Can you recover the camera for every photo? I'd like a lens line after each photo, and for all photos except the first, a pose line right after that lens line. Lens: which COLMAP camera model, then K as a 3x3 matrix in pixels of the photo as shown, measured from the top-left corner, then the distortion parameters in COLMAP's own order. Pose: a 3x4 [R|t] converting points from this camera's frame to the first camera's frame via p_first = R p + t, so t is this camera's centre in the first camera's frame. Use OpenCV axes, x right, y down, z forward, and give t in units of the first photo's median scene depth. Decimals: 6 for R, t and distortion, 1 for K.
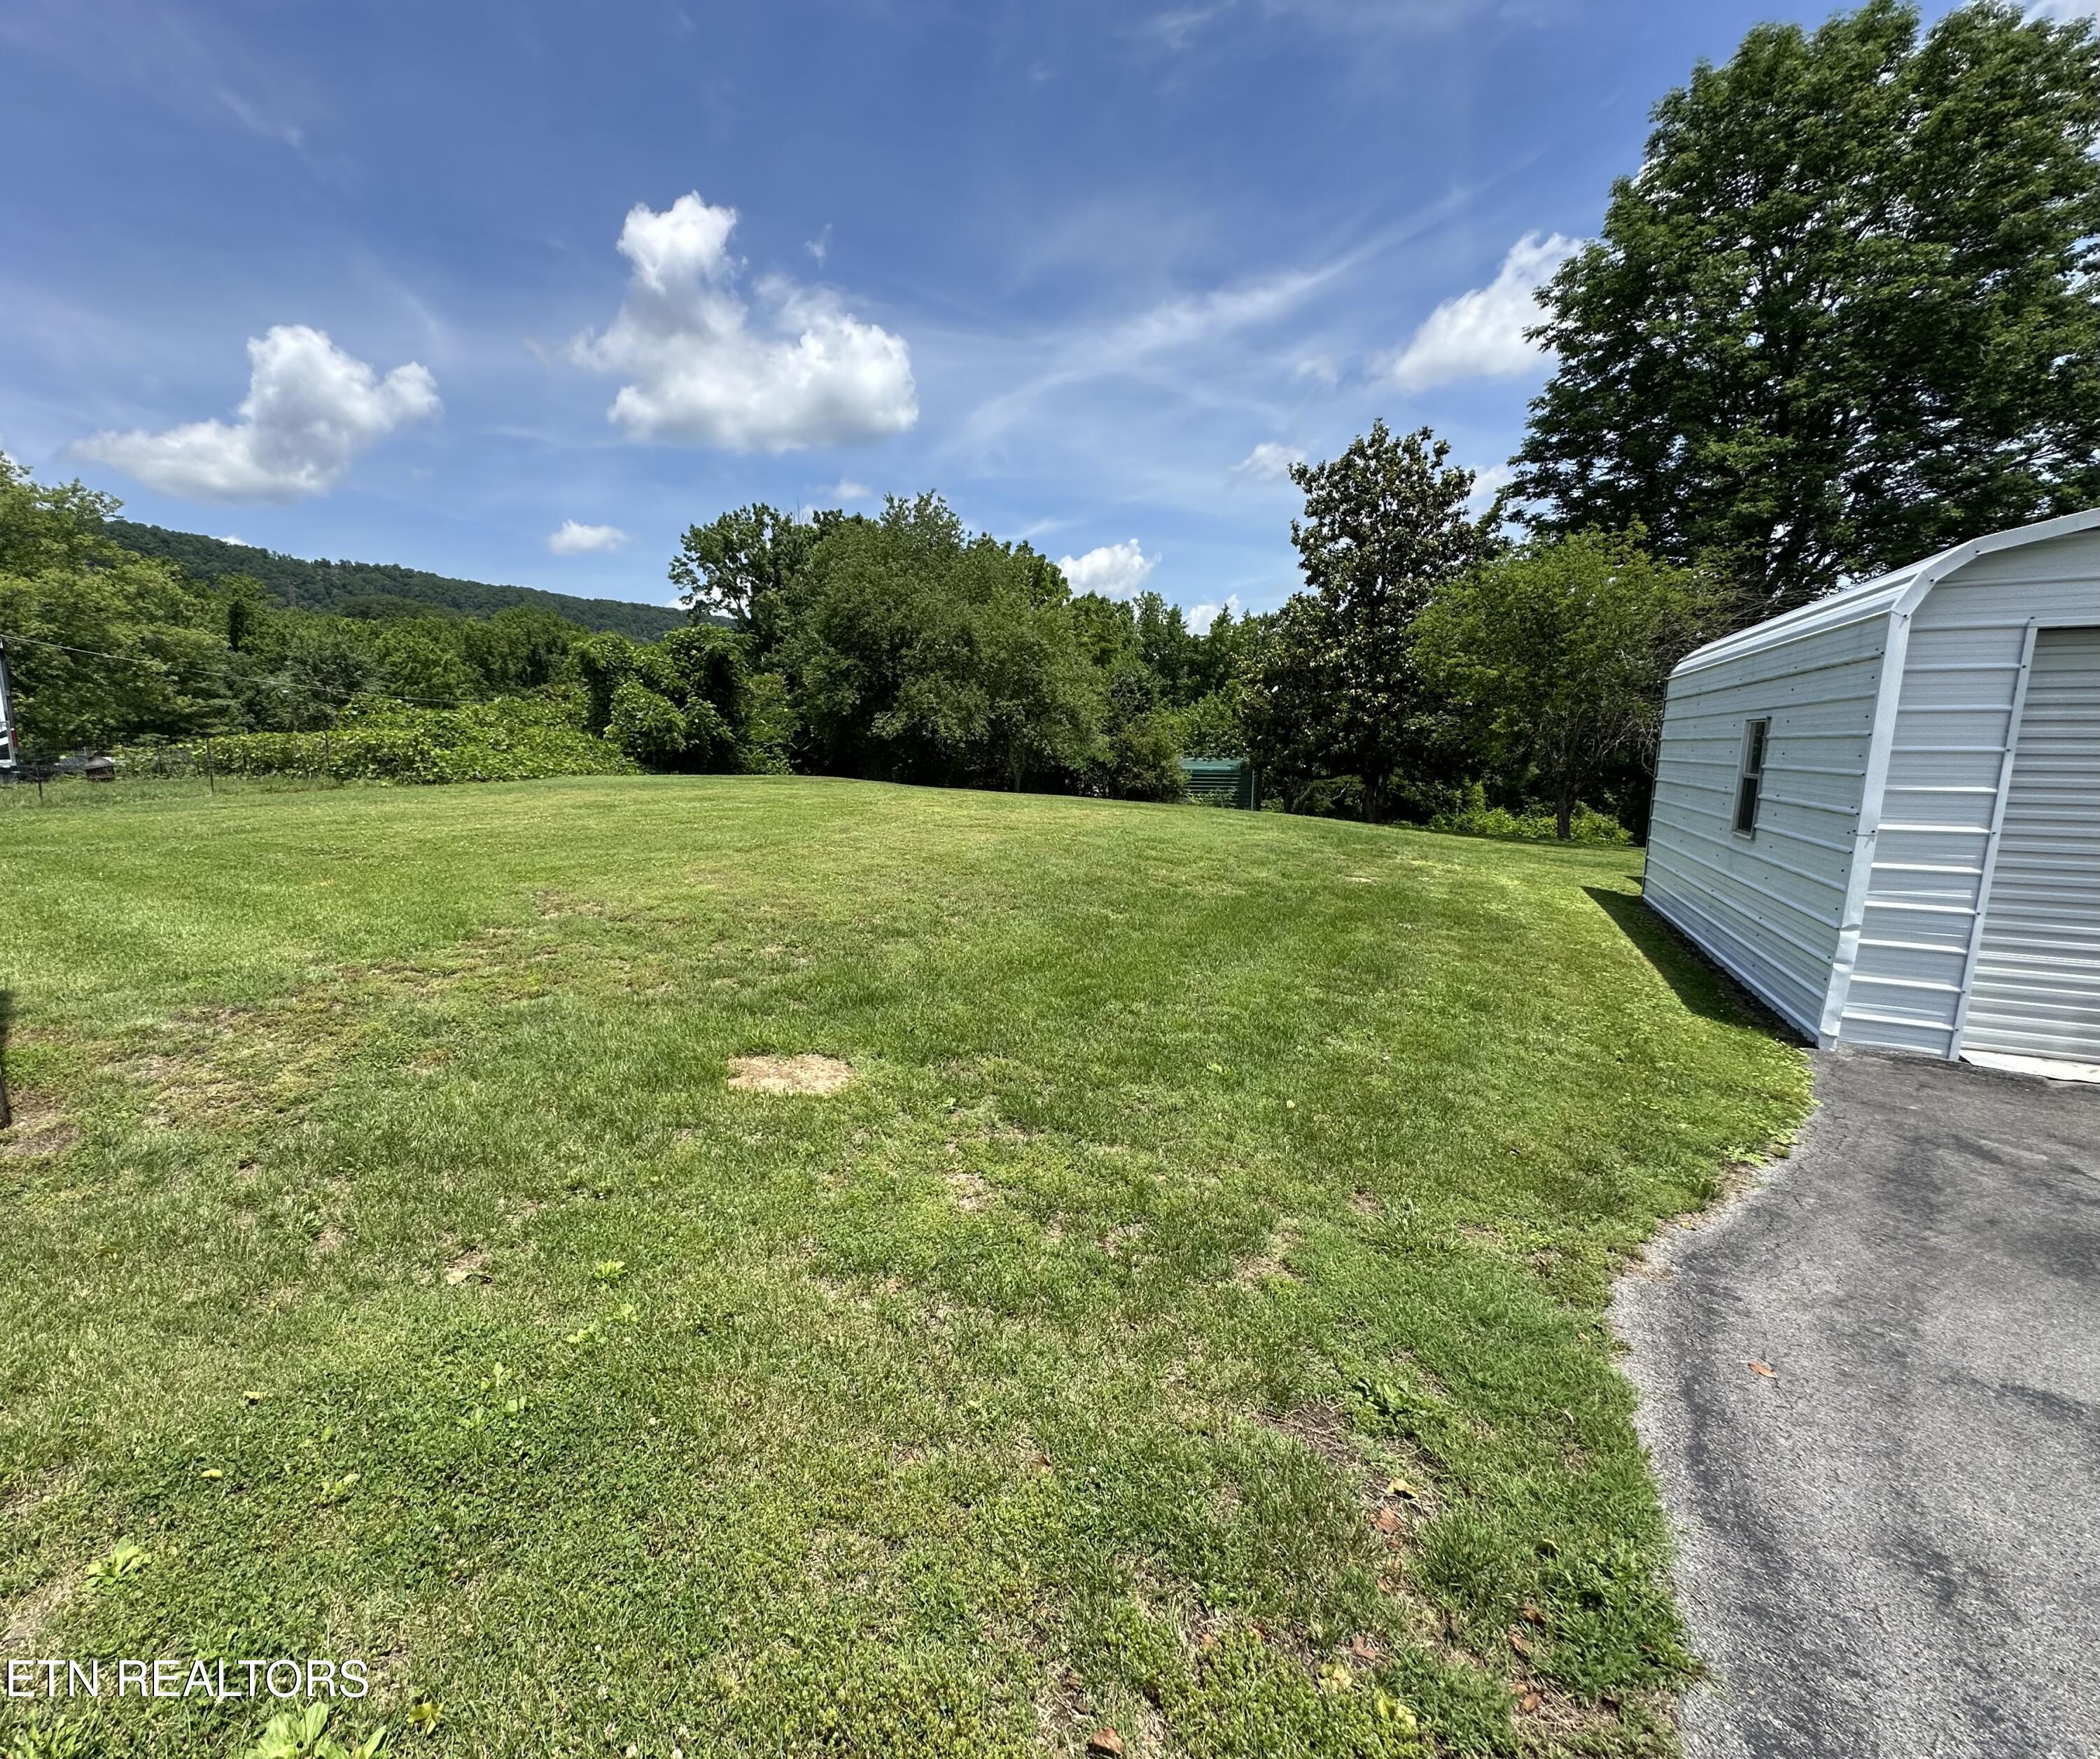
lens RADIAL K [[943.1, 0, 907.5], [0, 943.1, 848.8], [0, 0, 1]] dist [-0.002509, 0.001077]
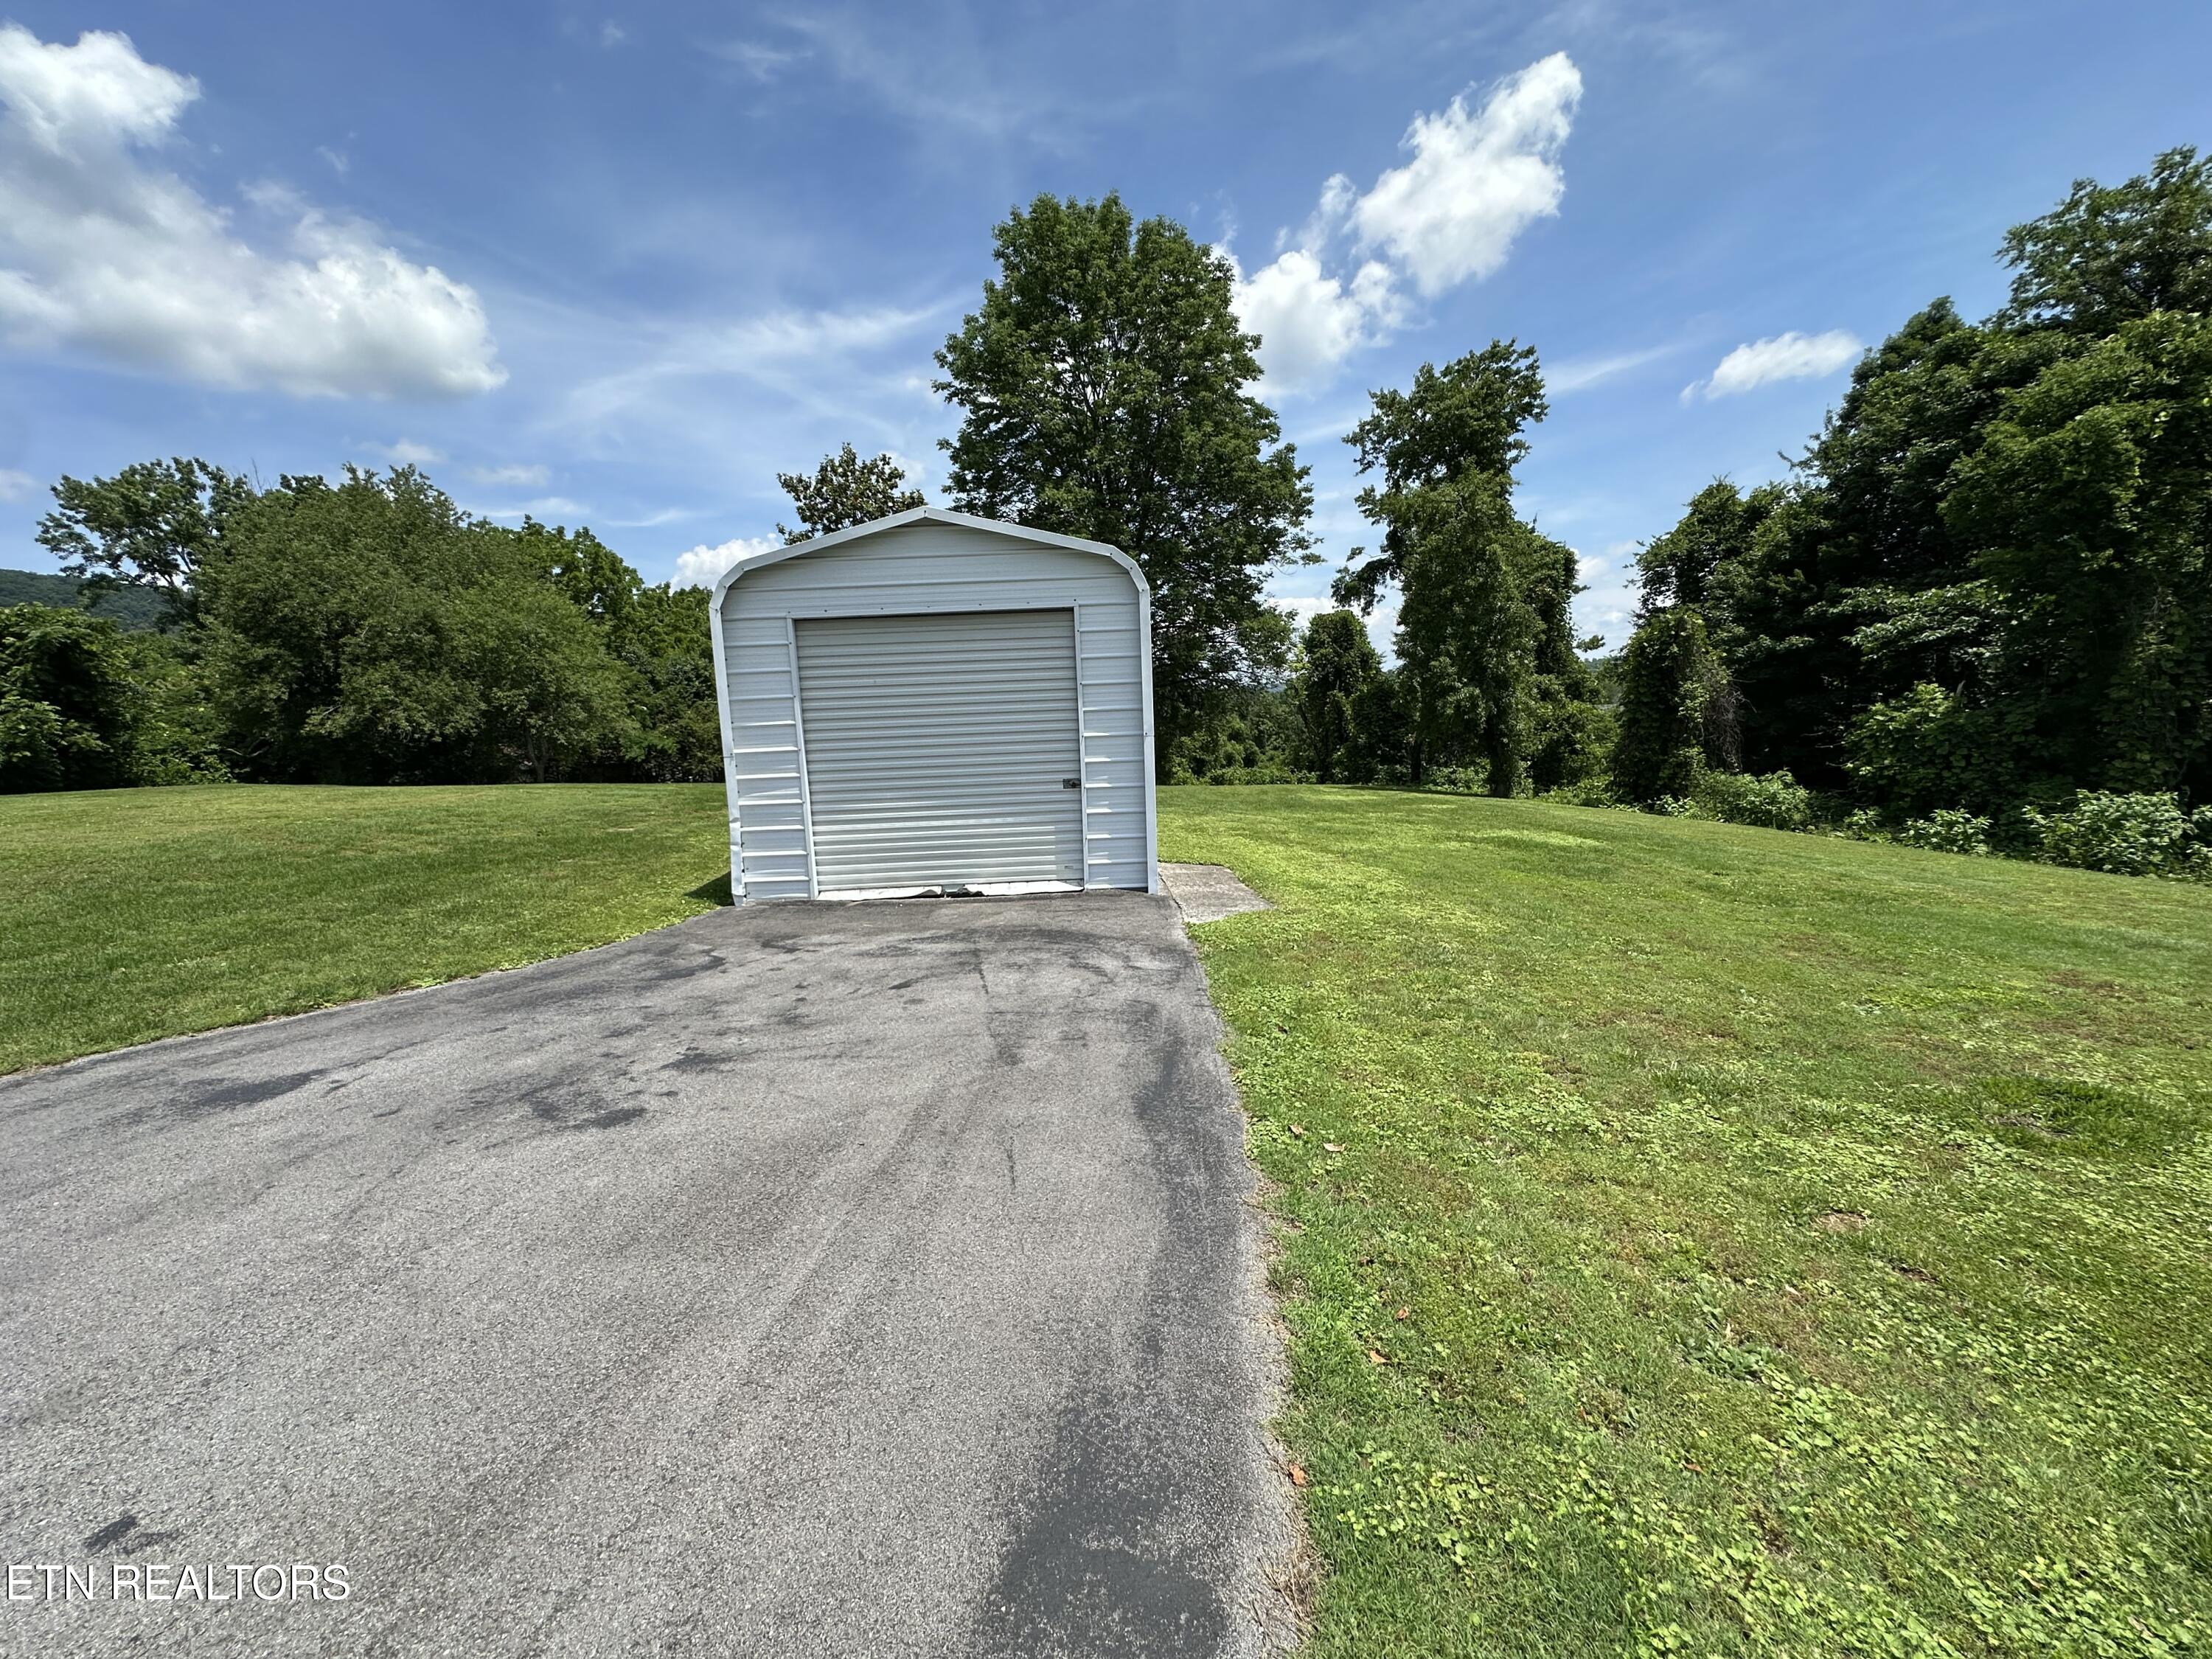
lens RADIAL K [[901.7, 0, 1103.2], [0, 901.7, 802.7], [0, 0, 1]] dist [0.015494, 0.000479]
pose [[0.857057, -0.093296, 0.506704, 0.145997], [0.108617, 0.994083, -0.000684, 0.022515], [-0.503642, 0.055623, 0.862120, -0.096260]]
